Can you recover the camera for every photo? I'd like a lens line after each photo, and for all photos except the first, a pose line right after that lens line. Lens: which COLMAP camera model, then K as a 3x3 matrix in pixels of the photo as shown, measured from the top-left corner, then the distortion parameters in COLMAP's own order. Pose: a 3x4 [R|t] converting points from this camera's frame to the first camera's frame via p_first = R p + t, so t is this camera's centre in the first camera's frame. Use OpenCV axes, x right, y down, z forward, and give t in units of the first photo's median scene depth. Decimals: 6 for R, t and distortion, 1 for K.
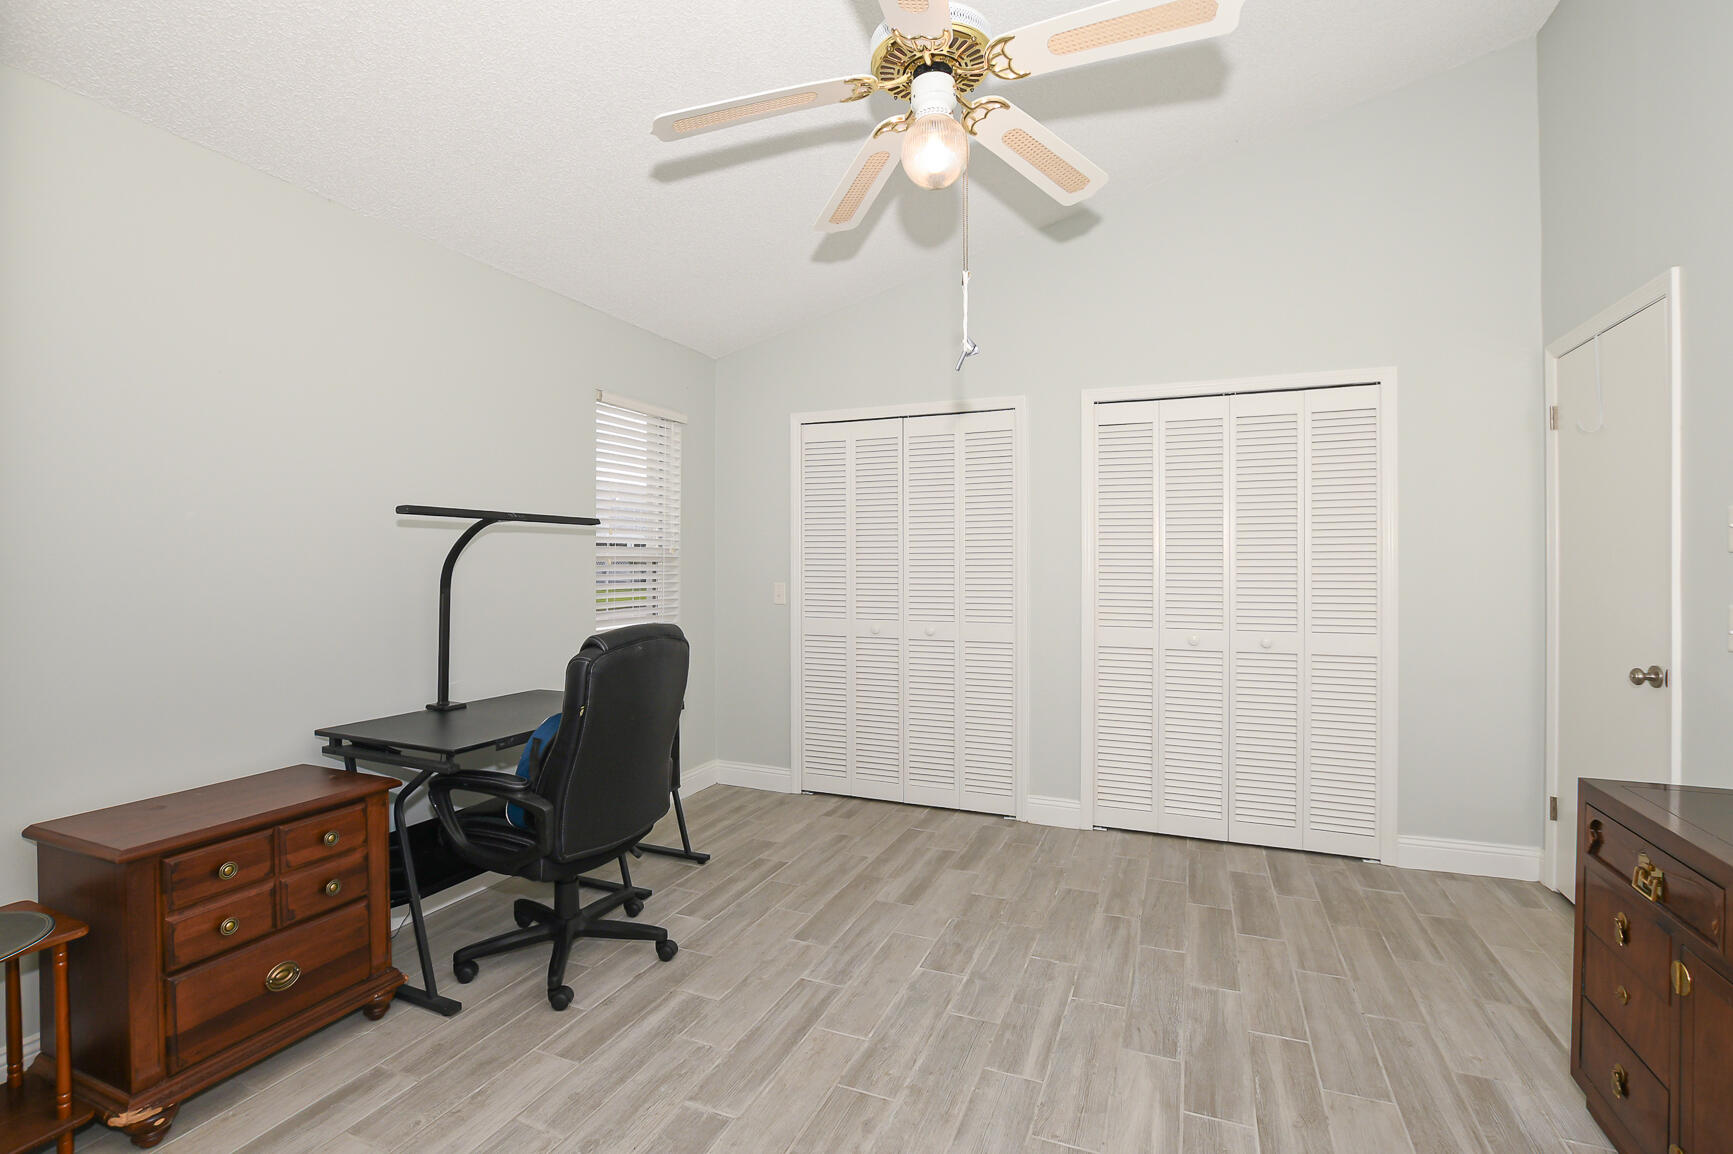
lens RADIAL K [[778.0, 0, 887.6], [0, 778.0, 574.9], [0, 0, 1]] dist [-0.021797, -0.000116]
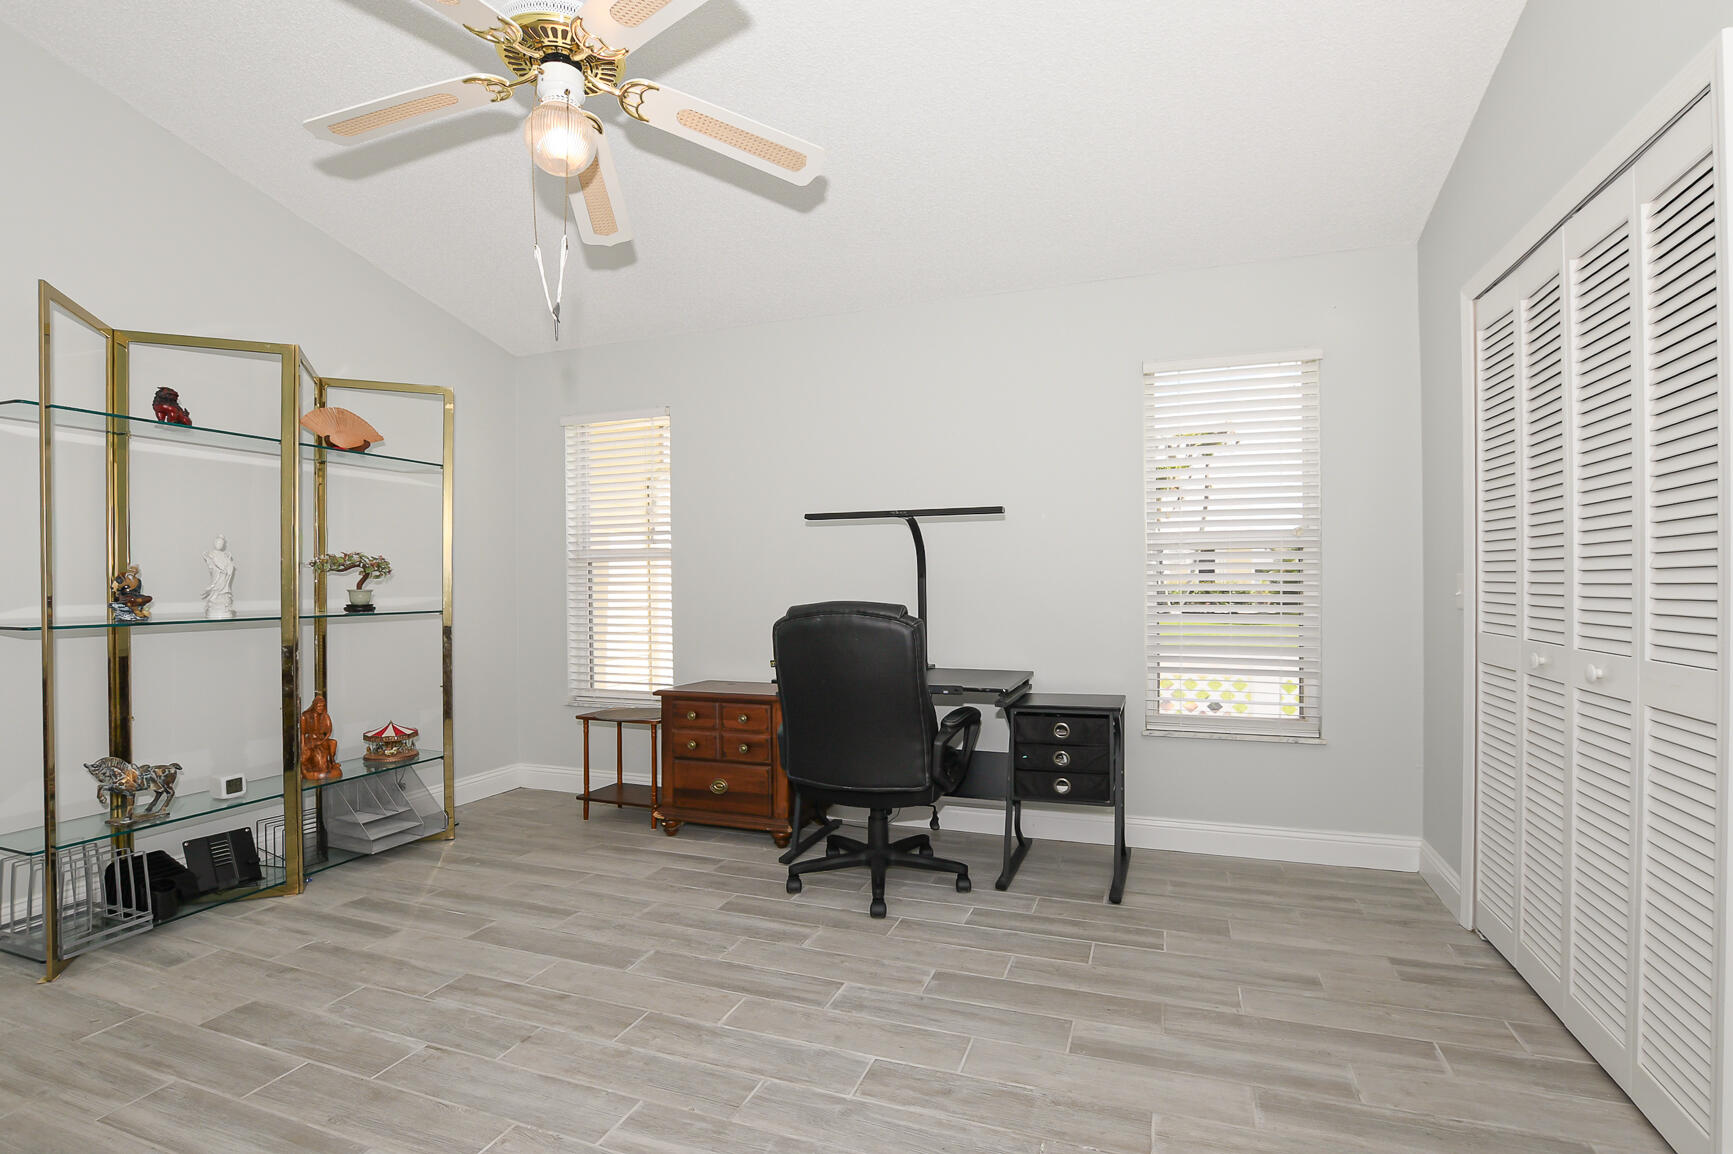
lens RADIAL K [[769.2, 0, 864.9], [0, 769.2, 593.8], [0, 0, 1]] dist [-0.023823, 0.000408]
pose [[0.063548, 0.013051, -0.997893, 0.636717], [-0.001351, 0.999915, 0.012991, 0.031016], [0.997978, 0.000522, 0.063561, 0.762905]]
